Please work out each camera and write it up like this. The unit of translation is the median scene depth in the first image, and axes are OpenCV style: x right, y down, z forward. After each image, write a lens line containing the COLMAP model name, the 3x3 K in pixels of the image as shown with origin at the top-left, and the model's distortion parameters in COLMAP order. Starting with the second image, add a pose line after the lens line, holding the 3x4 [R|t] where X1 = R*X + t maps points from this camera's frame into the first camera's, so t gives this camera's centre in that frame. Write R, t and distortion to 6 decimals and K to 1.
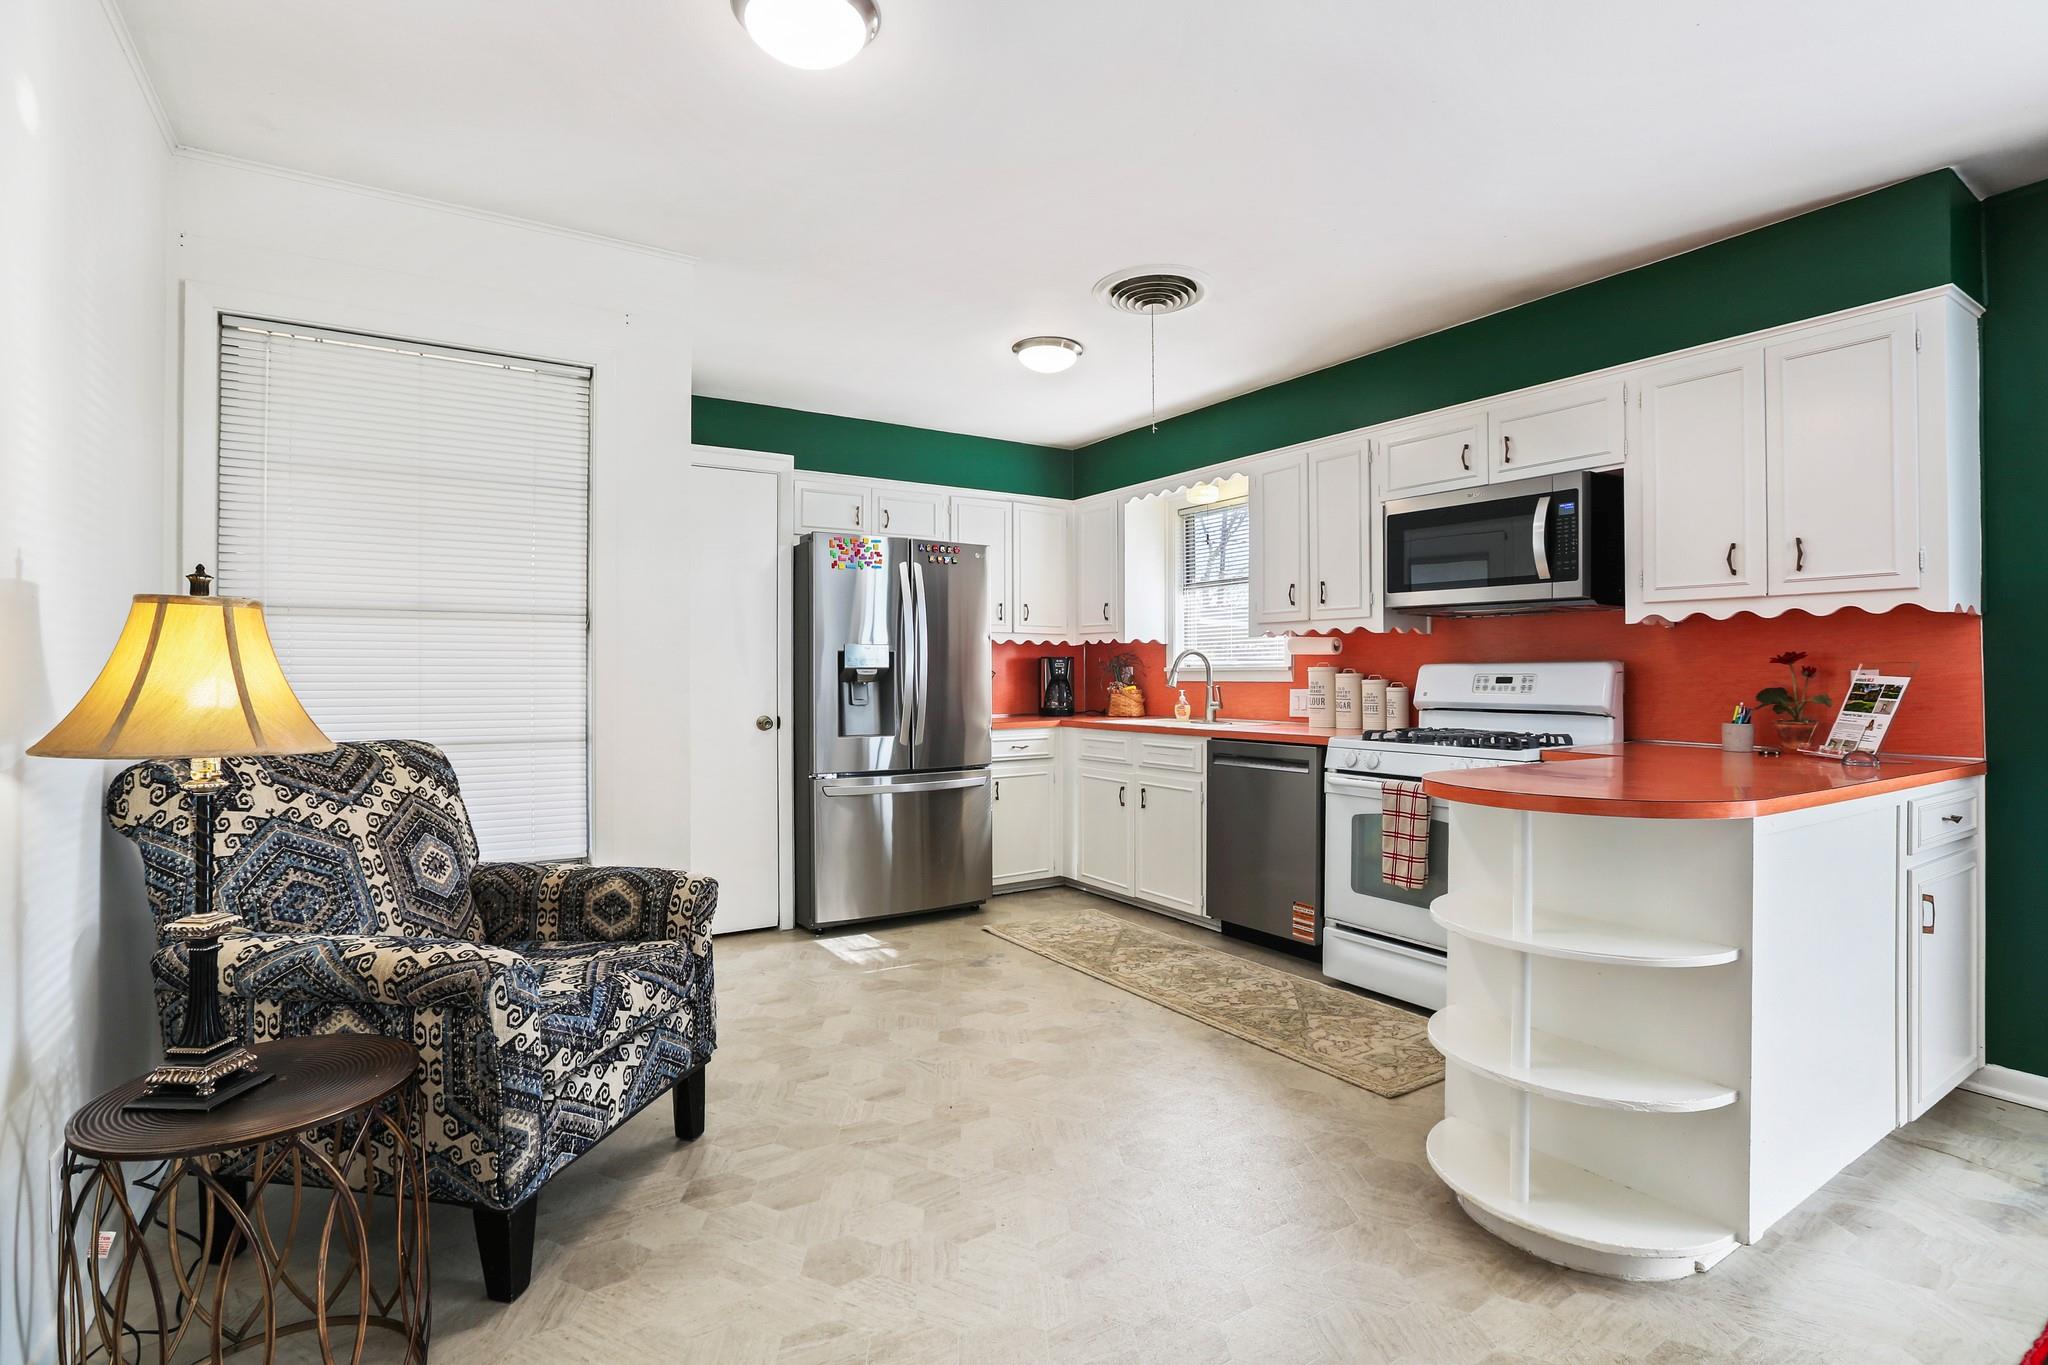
lens RADIAL K [[971.7, 0, 1017.0], [0, 971.7, 665.1], [0, 0, 1]] dist [-0.042464, 0.012325]
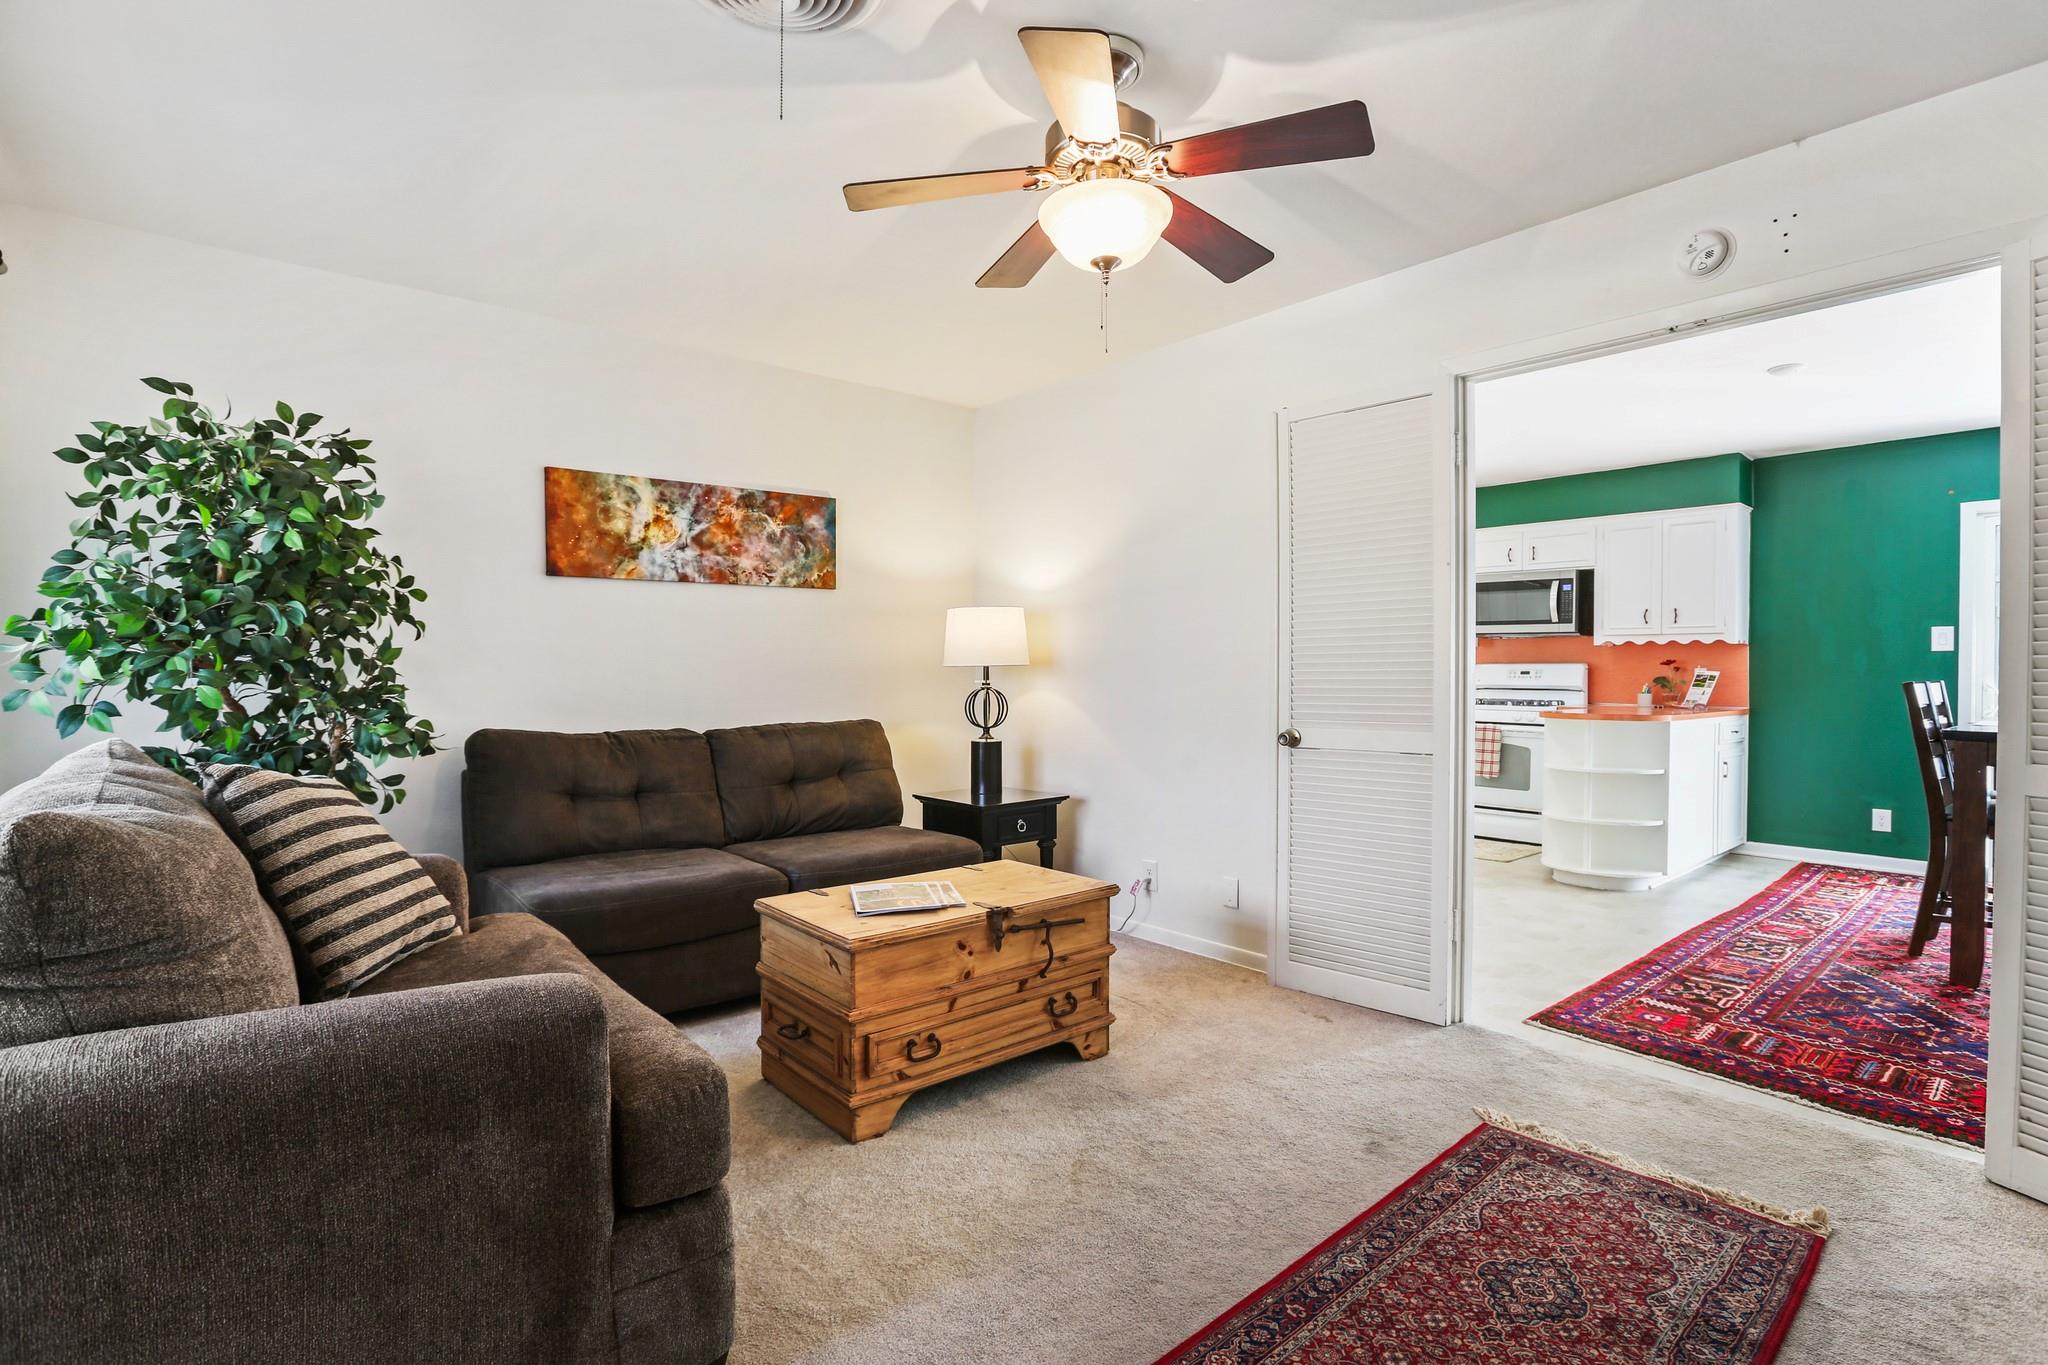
lens RADIAL K [[971.7, 0, 1035.5], [0, 971.7, 678.4], [0, 0, 1]] dist [-0.042464, 0.012325]
pose [[0.989514, -0.000223, 0.144439, -0.774476], [-0.003088, 0.999738, 0.022700, -0.013801], [-0.144406, -0.022908, 0.989253, -0.787775]]
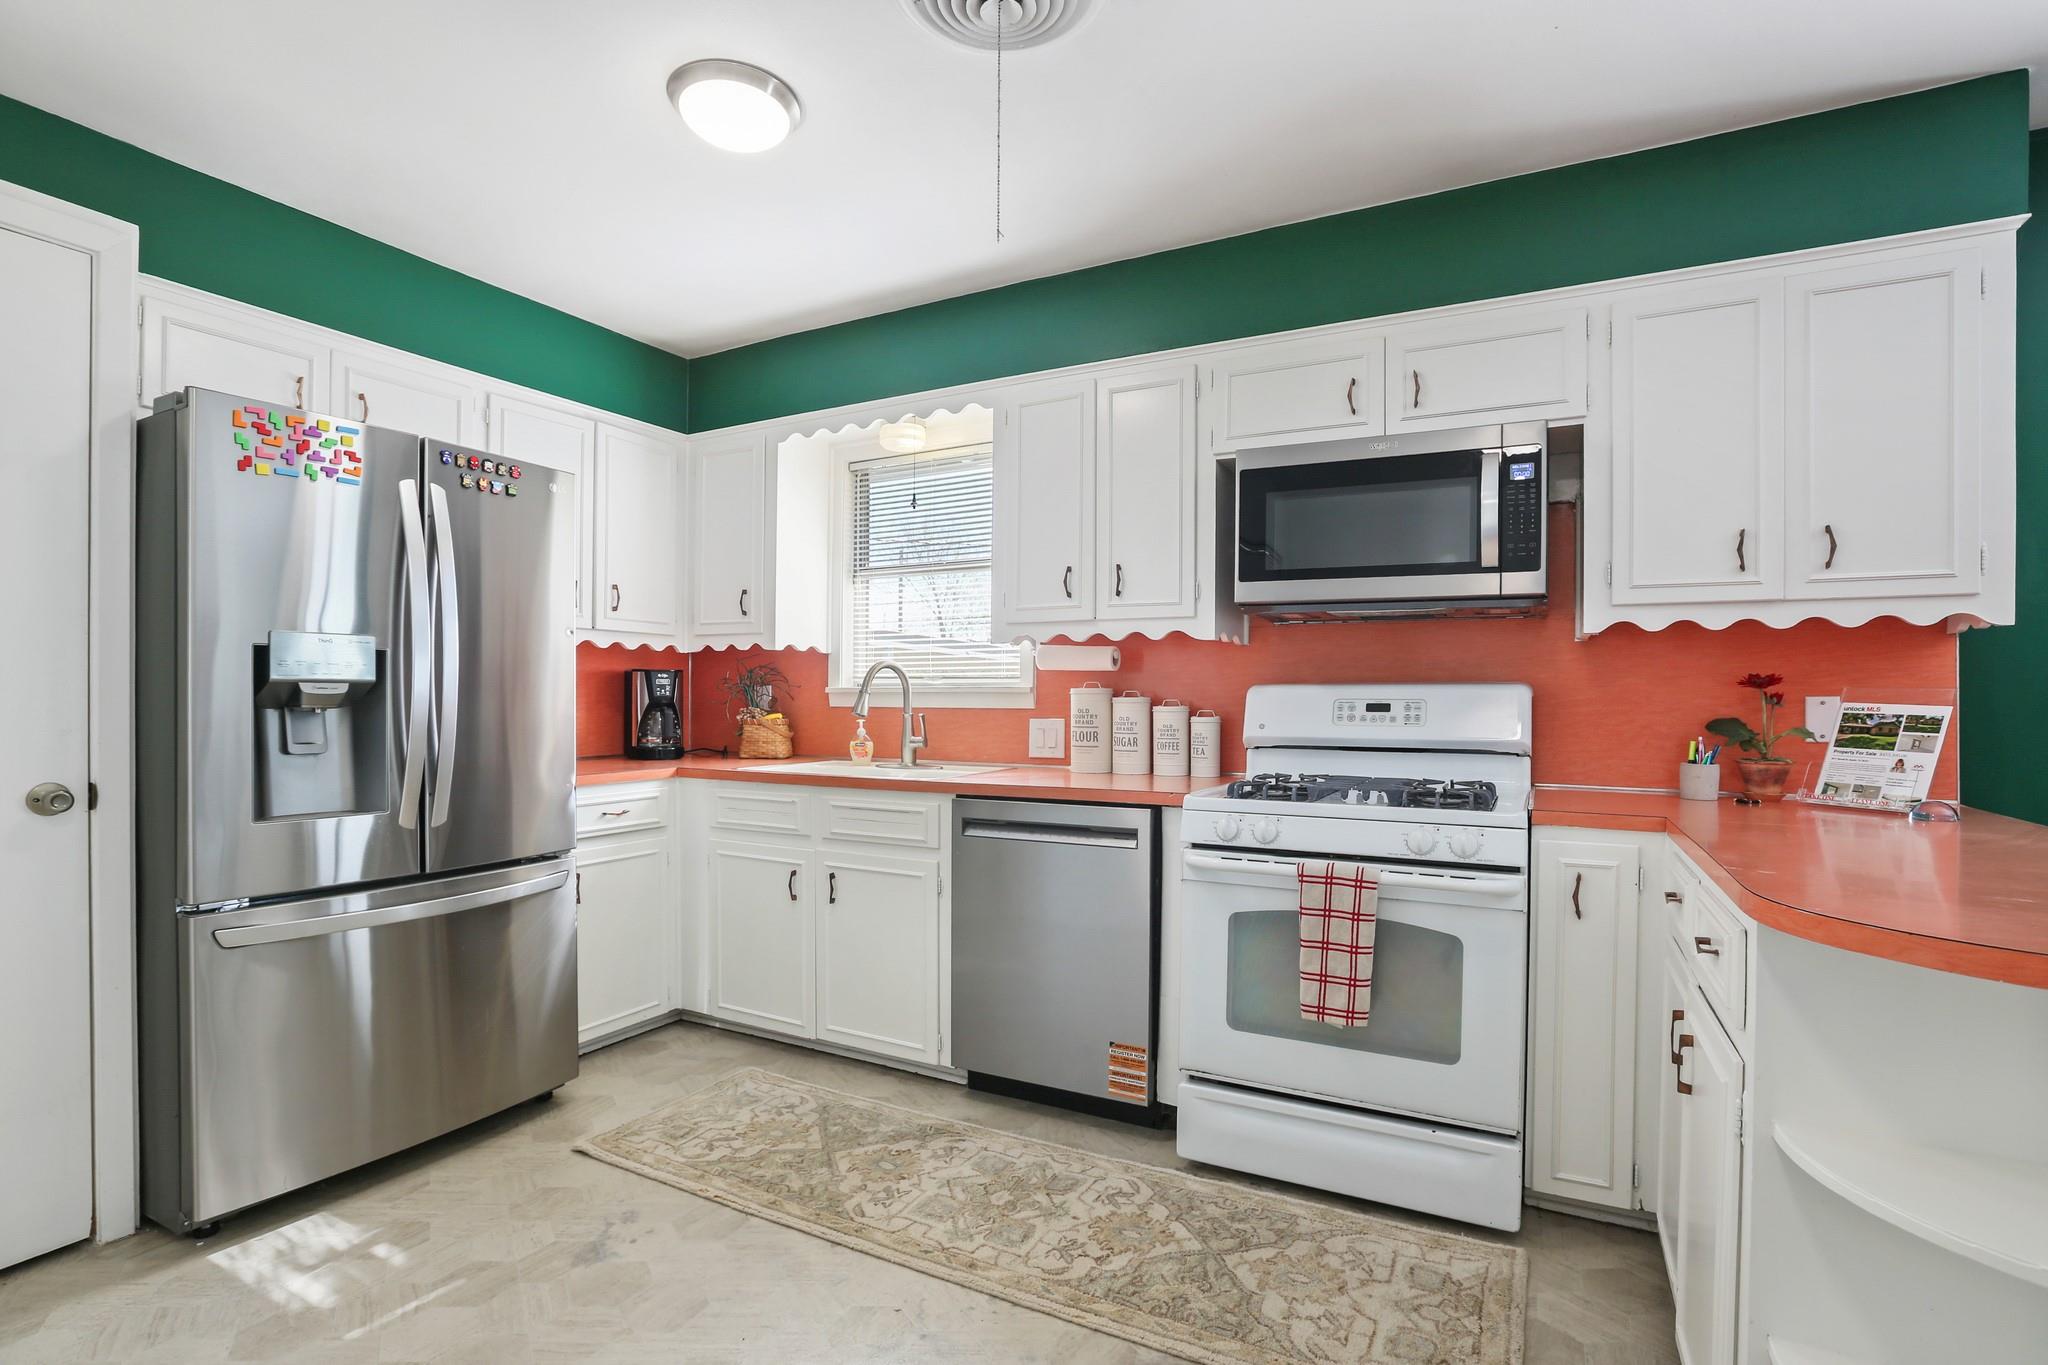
lens RADIAL K [[971.7, 0, 1027.8], [0, 971.7, 699.6], [0, 0, 1]] dist [-0.042464, 0.012325]
pose [[0.874875, 0.004739, 0.484325, -0.097170], [-0.010192, 0.999911, 0.008628, 0.006350], [-0.484241, -0.012484, 0.874846, 0.515230]]
